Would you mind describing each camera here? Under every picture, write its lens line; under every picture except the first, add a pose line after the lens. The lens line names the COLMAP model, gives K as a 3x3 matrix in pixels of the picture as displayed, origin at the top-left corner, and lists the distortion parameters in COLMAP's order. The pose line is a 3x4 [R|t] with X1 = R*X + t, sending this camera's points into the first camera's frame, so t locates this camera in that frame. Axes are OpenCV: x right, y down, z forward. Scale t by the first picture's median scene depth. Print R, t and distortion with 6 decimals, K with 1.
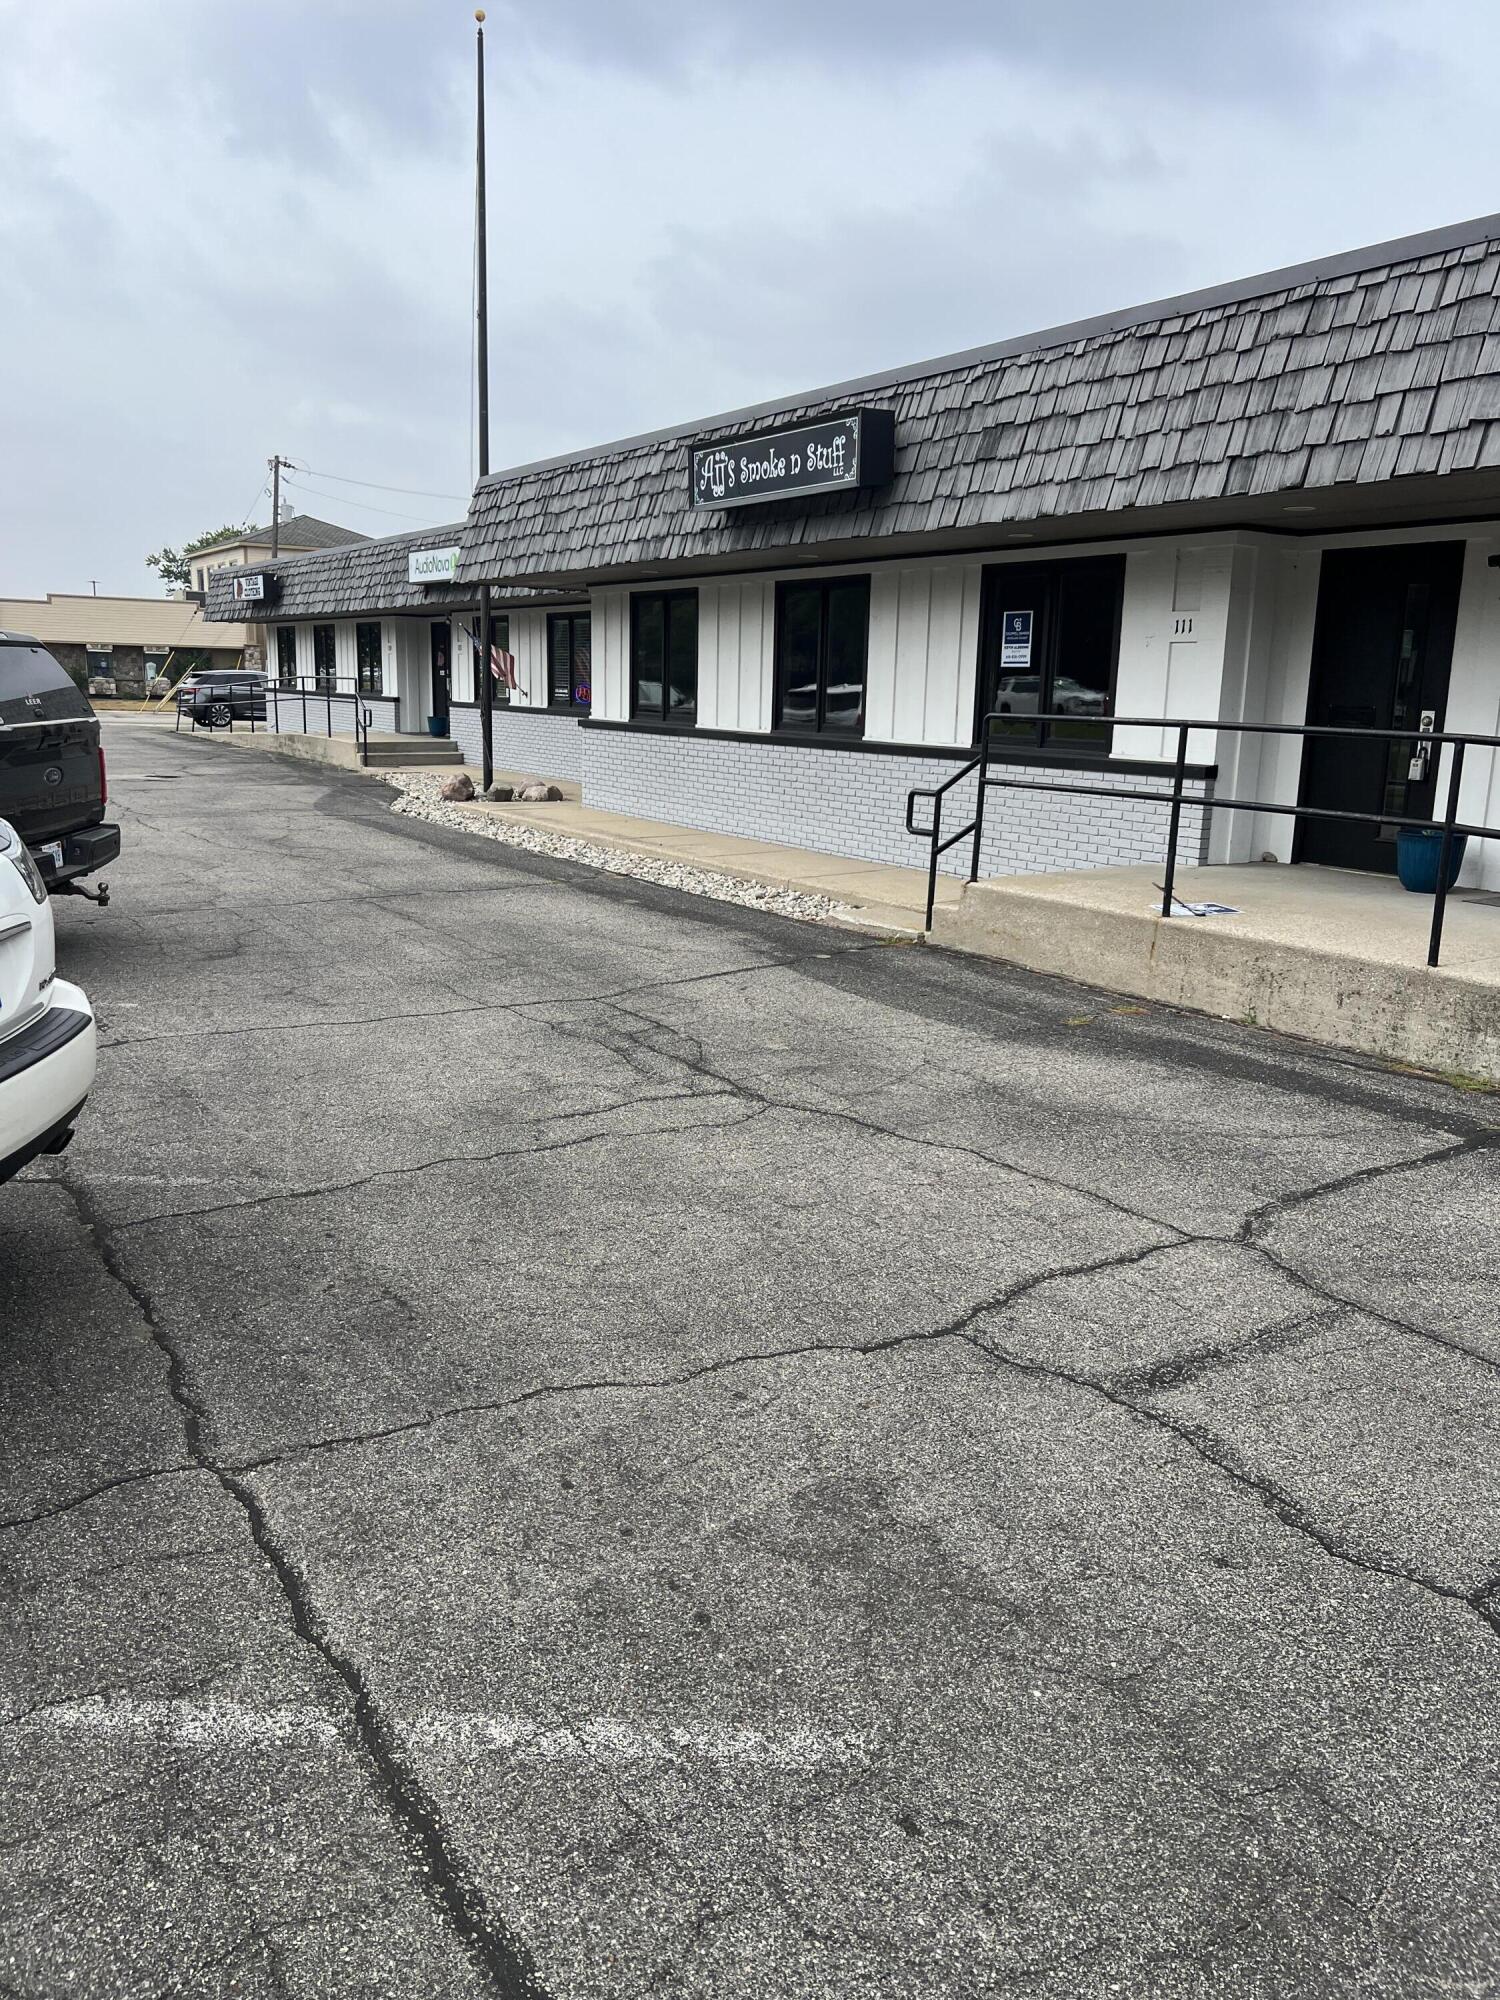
lens RADIAL K [[1511.6, 0, 741.3], [0, 1511.6, 1011.5], [0, 0, 1]] dist [0.037114, -0.039340]
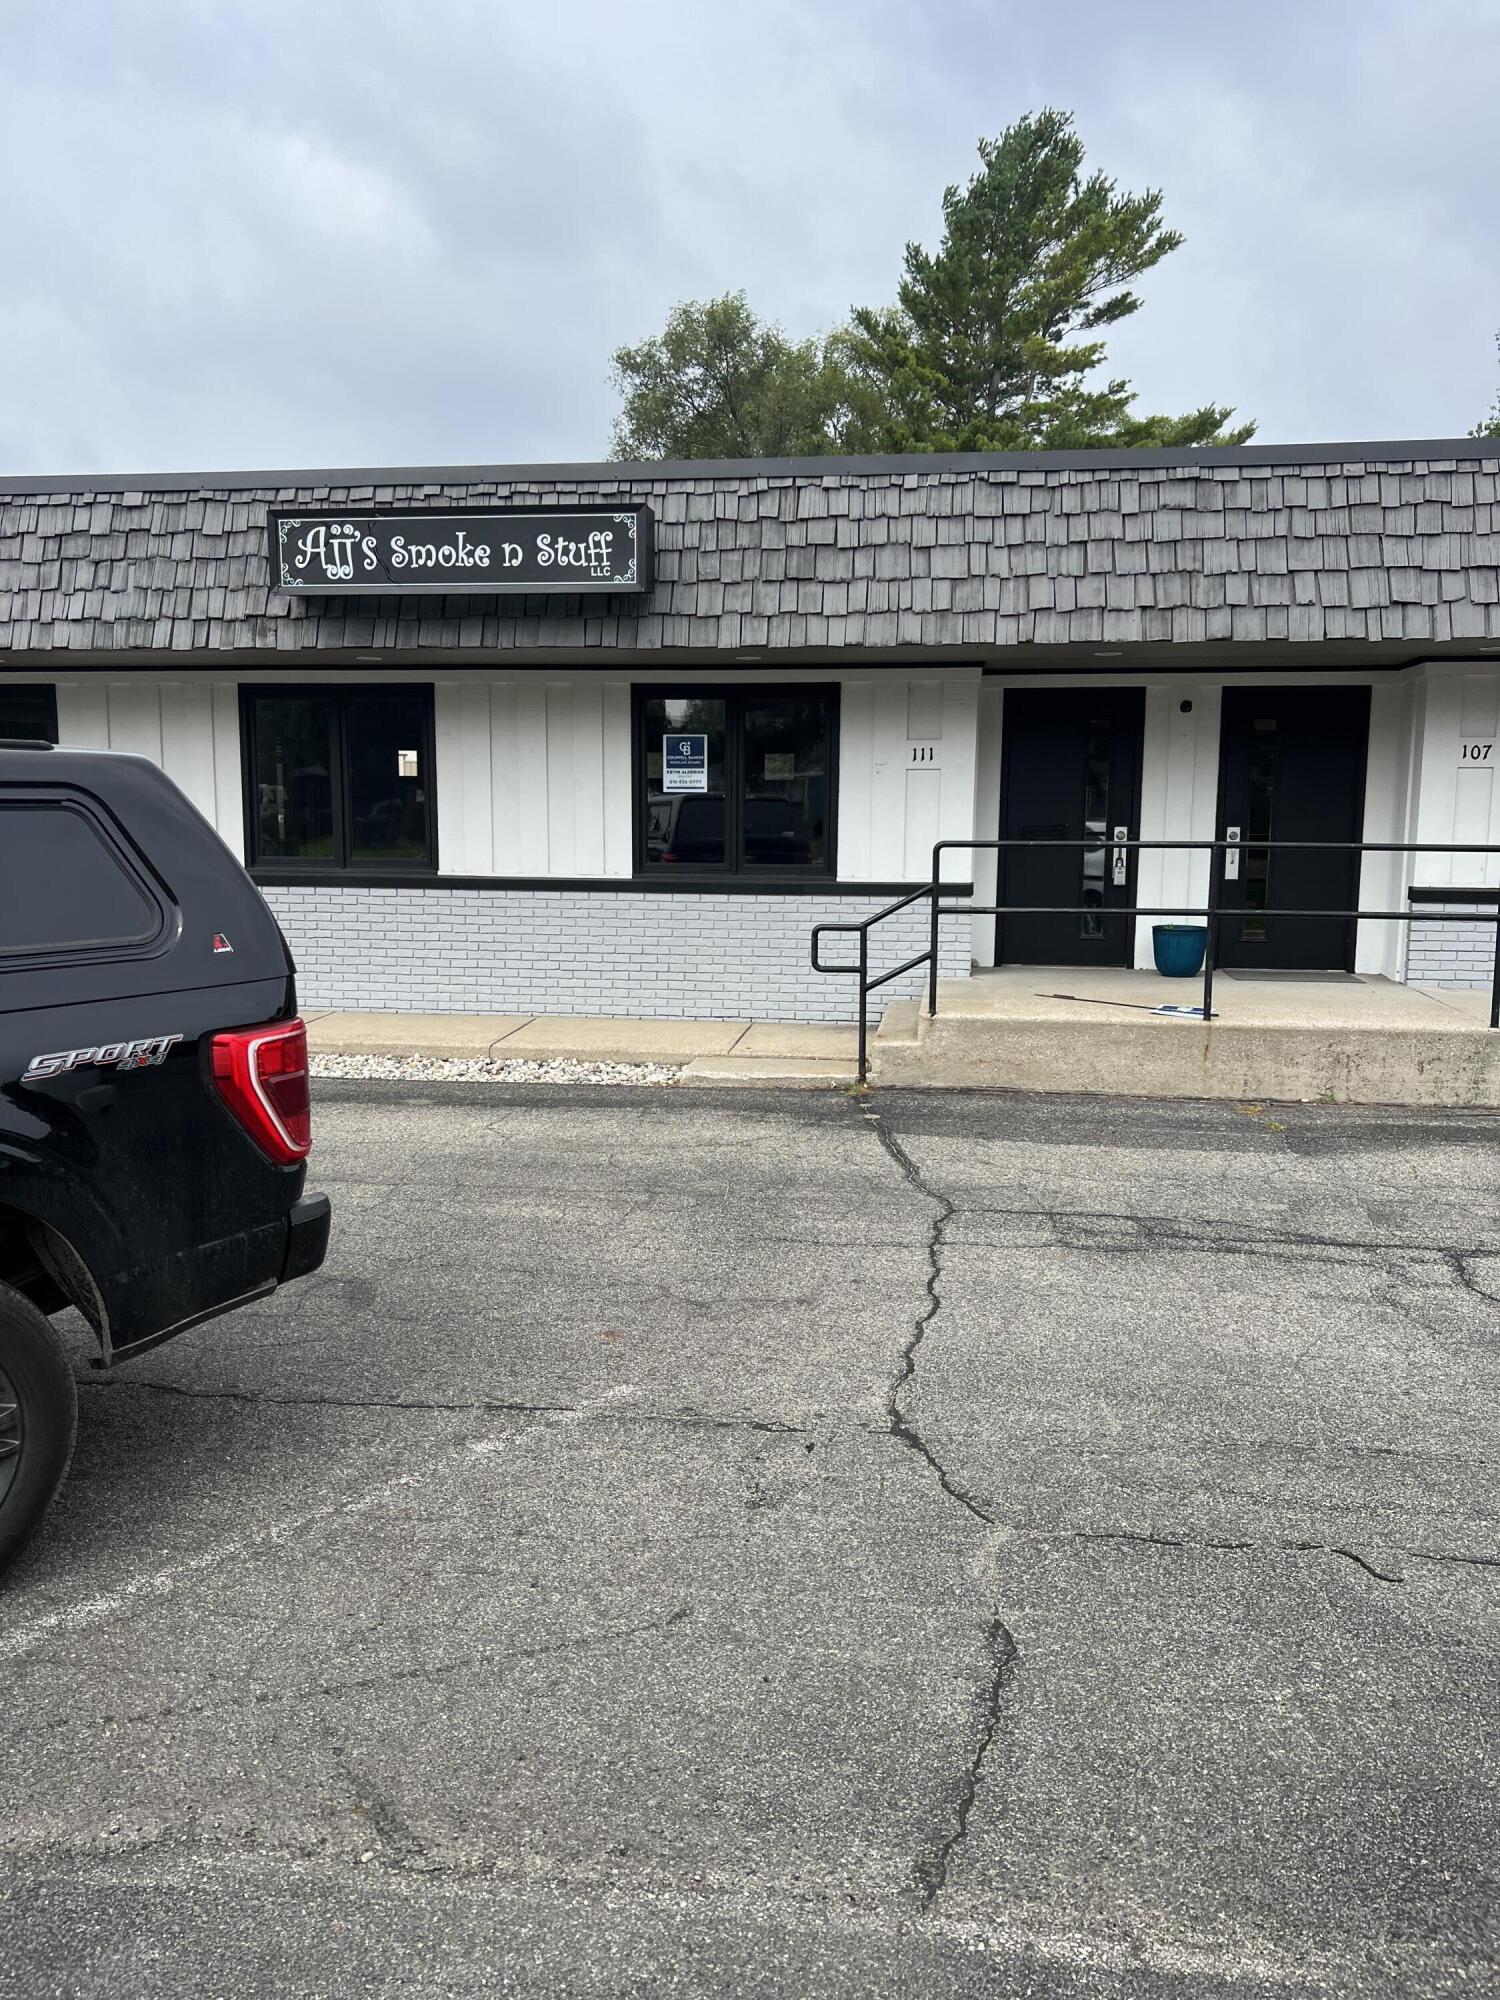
lens RADIAL K [[1511.6, 0, 741.3], [0, 1511.6, 1011.5], [0, 0, 1]] dist [0.037114, -0.039340]
pose [[0.642120, -0.121188, 0.756964, -0.624492], [0.172549, 0.984936, 0.011315, -0.114949], [-0.746932, 0.123348, 0.653358, 0.446582]]
